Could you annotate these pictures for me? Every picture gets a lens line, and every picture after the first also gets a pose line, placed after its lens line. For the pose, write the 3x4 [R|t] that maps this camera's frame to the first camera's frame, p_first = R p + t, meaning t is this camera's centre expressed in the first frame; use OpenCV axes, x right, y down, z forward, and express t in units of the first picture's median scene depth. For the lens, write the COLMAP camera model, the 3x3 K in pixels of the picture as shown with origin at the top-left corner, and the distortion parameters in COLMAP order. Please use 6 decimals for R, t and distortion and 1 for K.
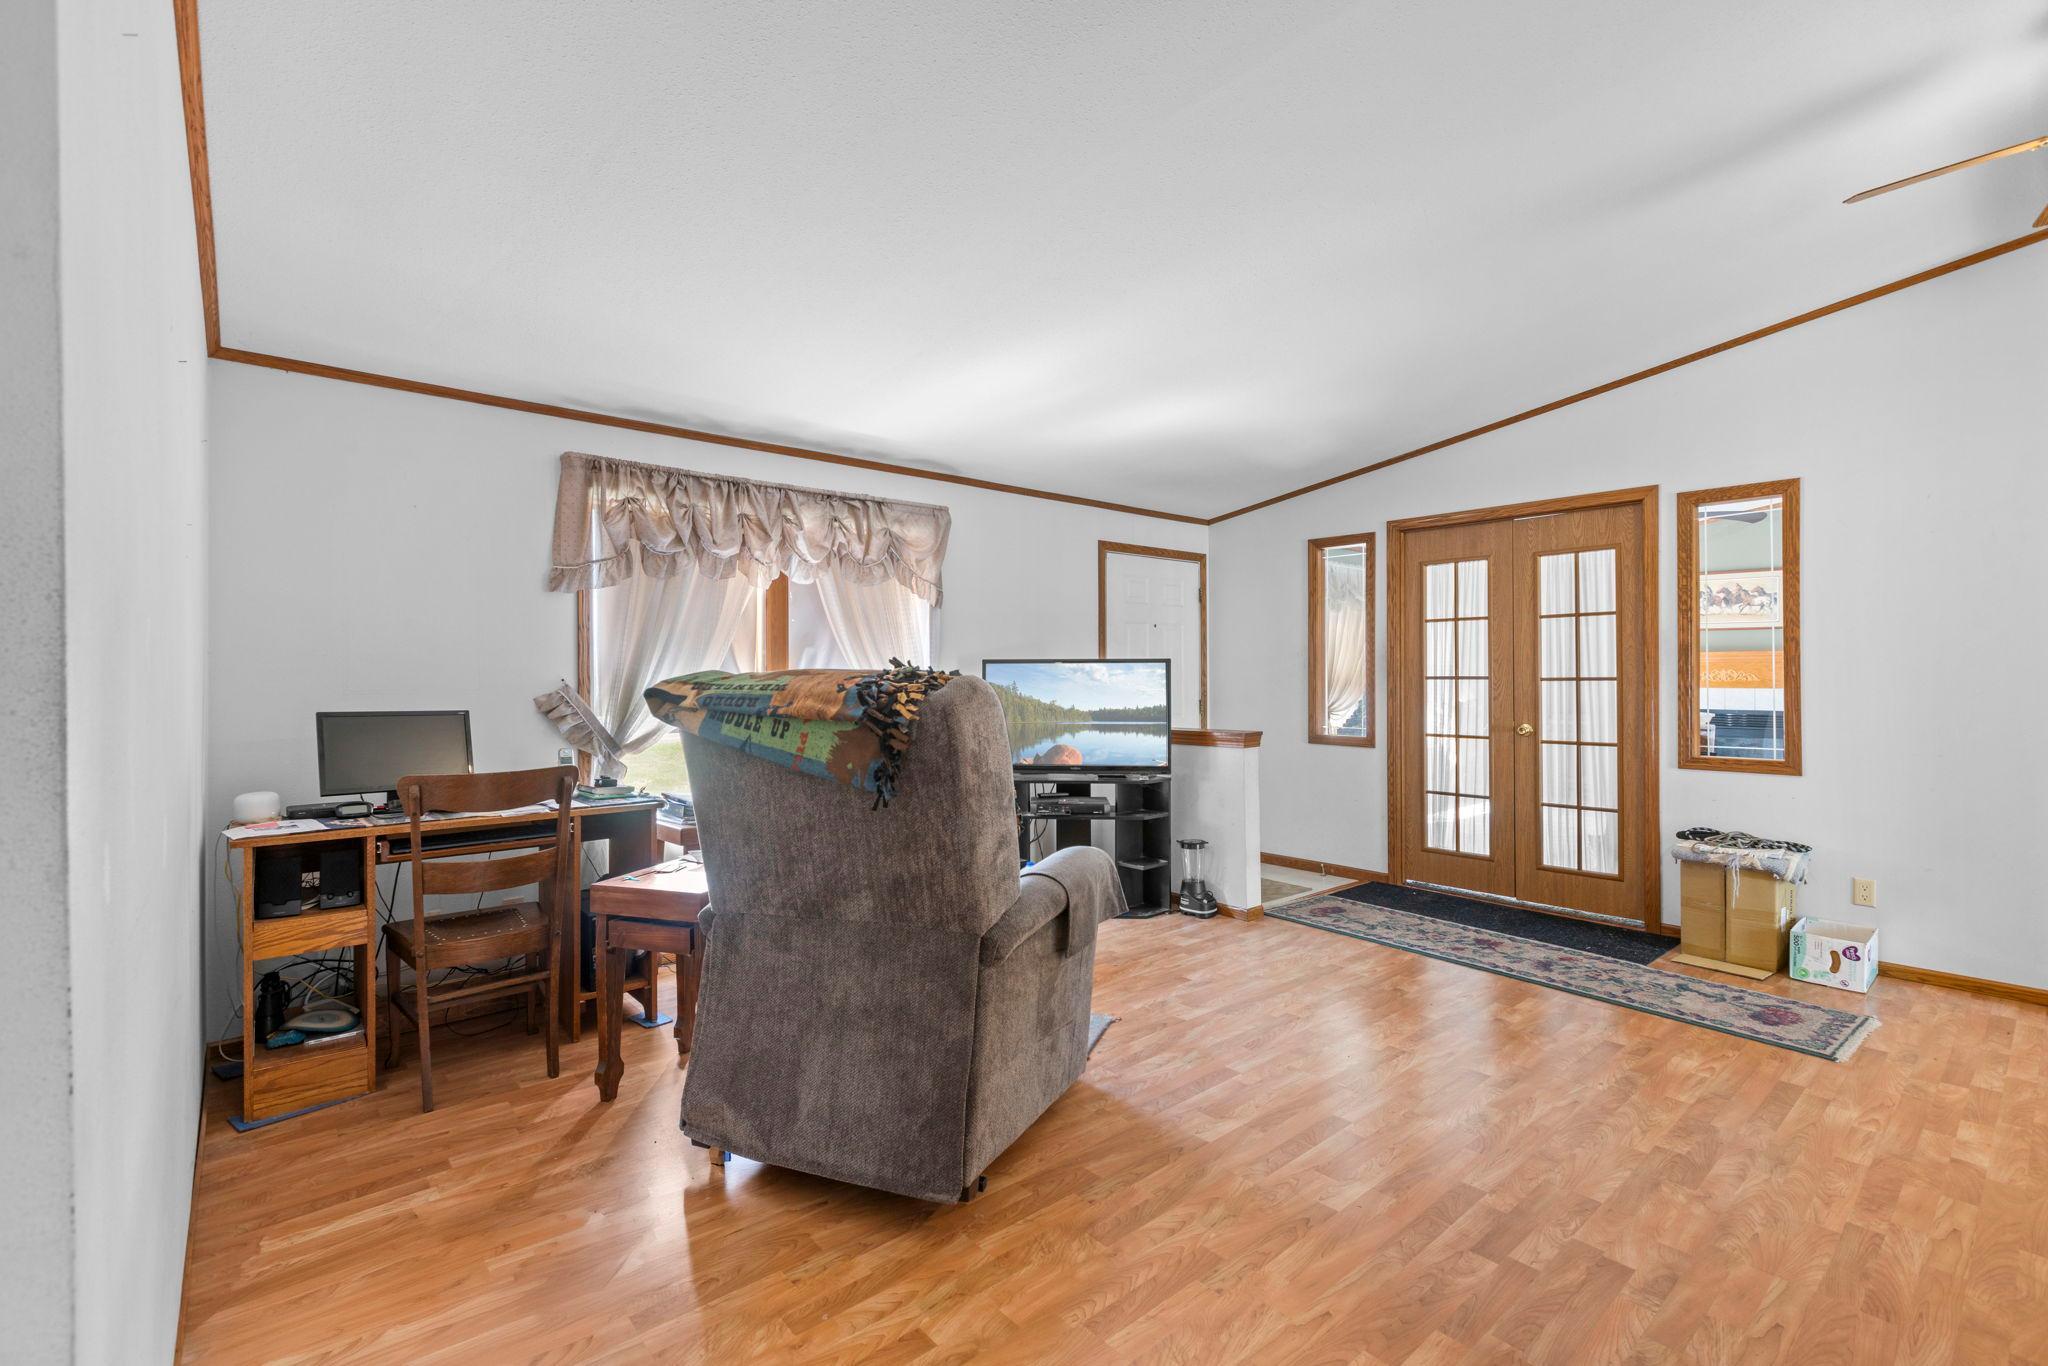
lens RADIAL K [[914.2, 0, 1027.7], [0, 914.2, 677.6], [0, 0, 1]] dist [-0.000251, 0.000056]
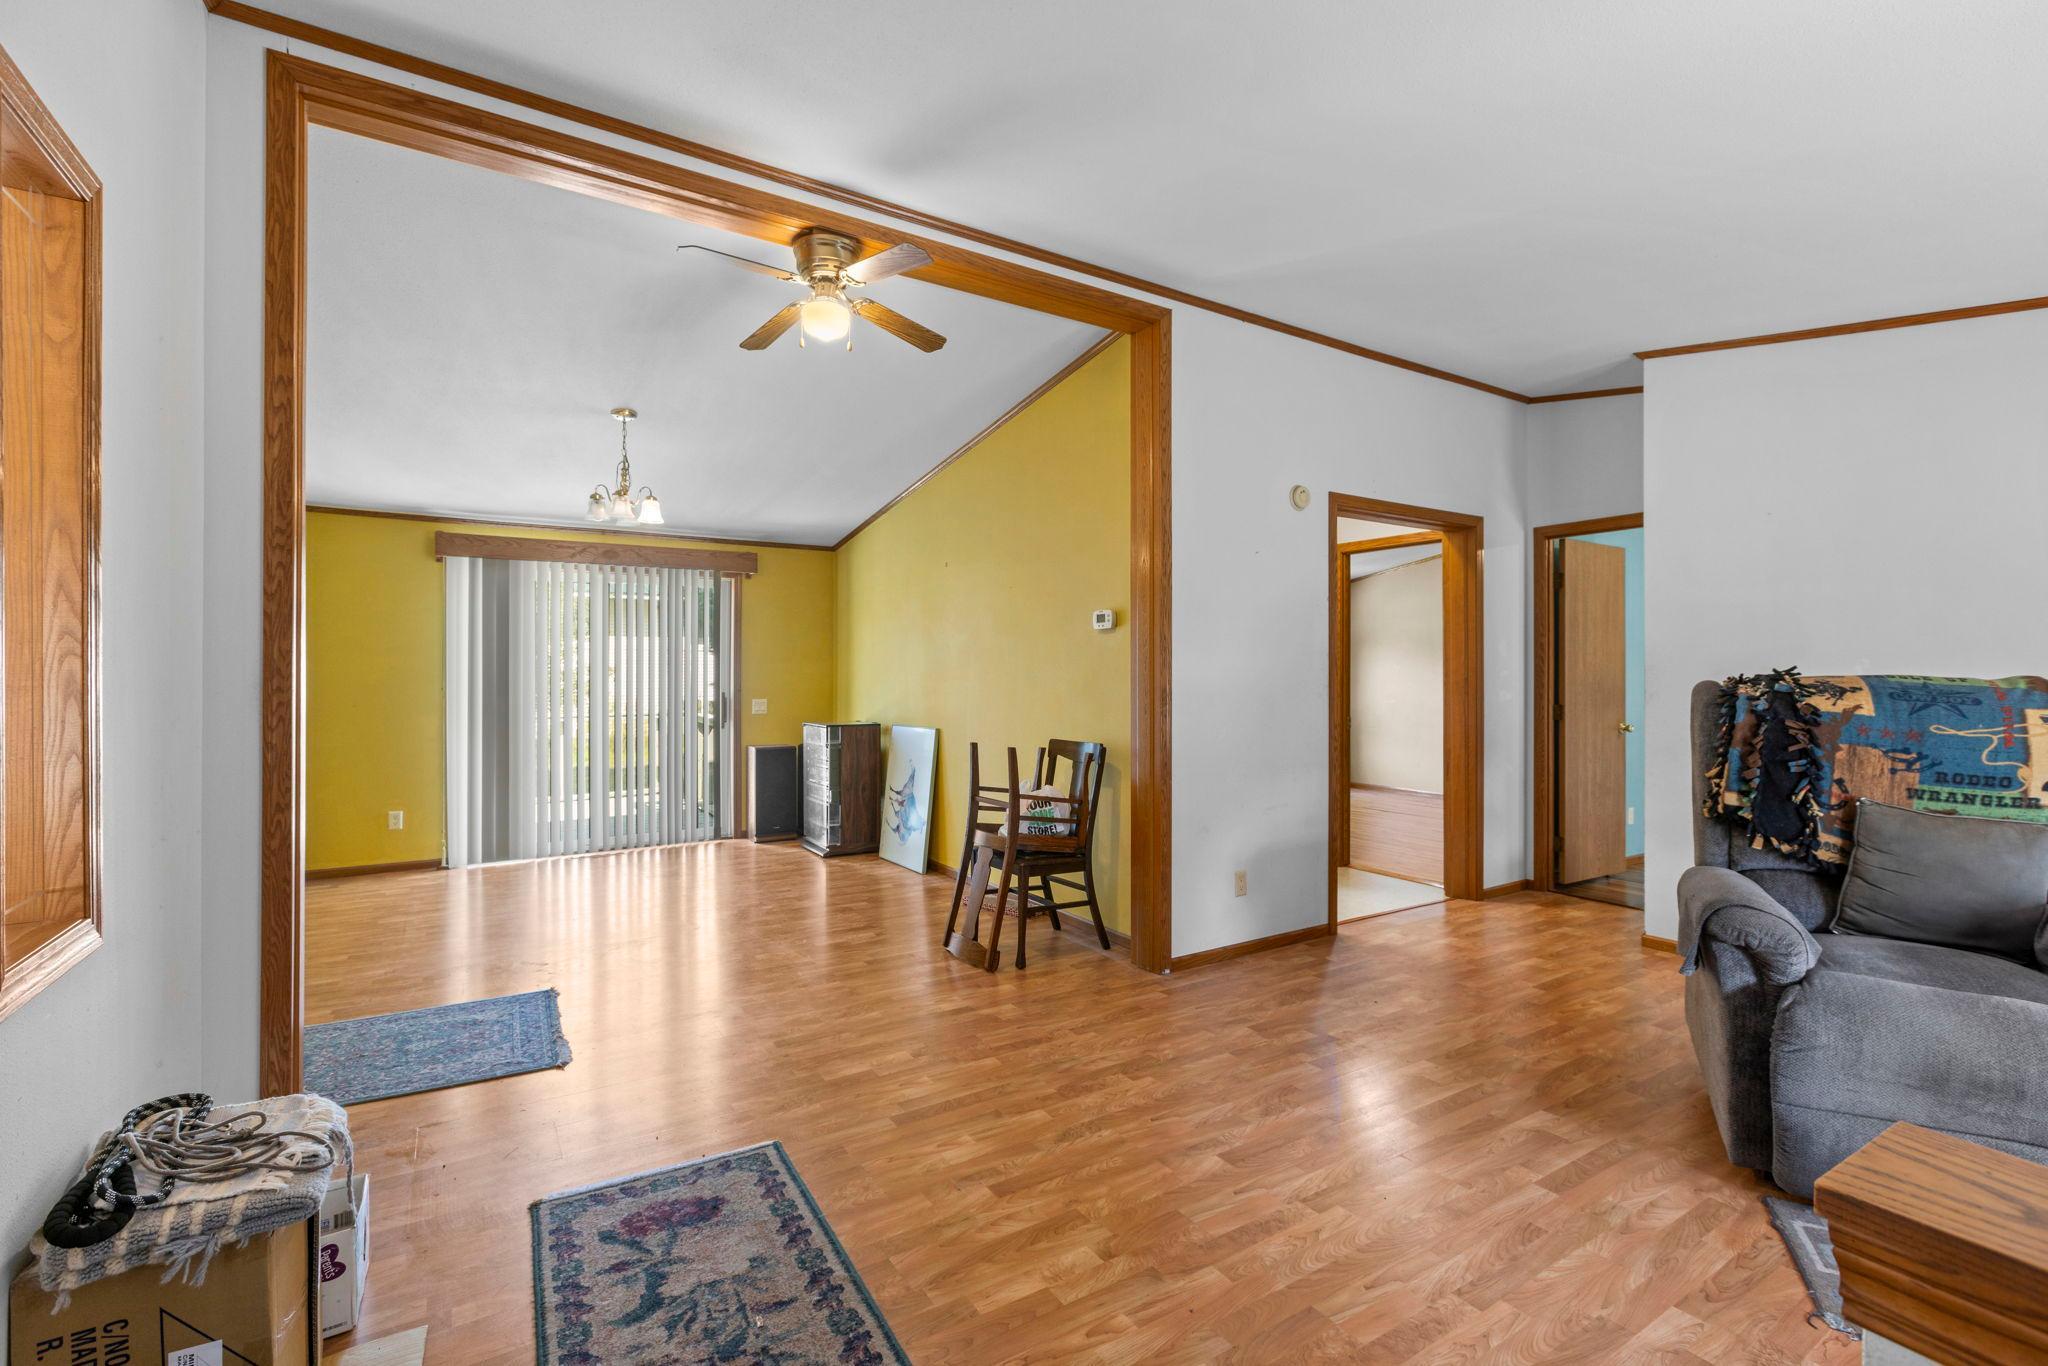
lens RADIAL K [[914.2, 0, 1024.0], [0, 914.2, 679.3], [0, 0, 1]] dist [-0.000251, 0.000056]
pose [[-0.989501, 0.003600, 0.144484, 0.575350], [0.004228, 0.999983, 0.004037, -0.008319], [-0.144467, 0.004605, -0.989499, 1.916127]]
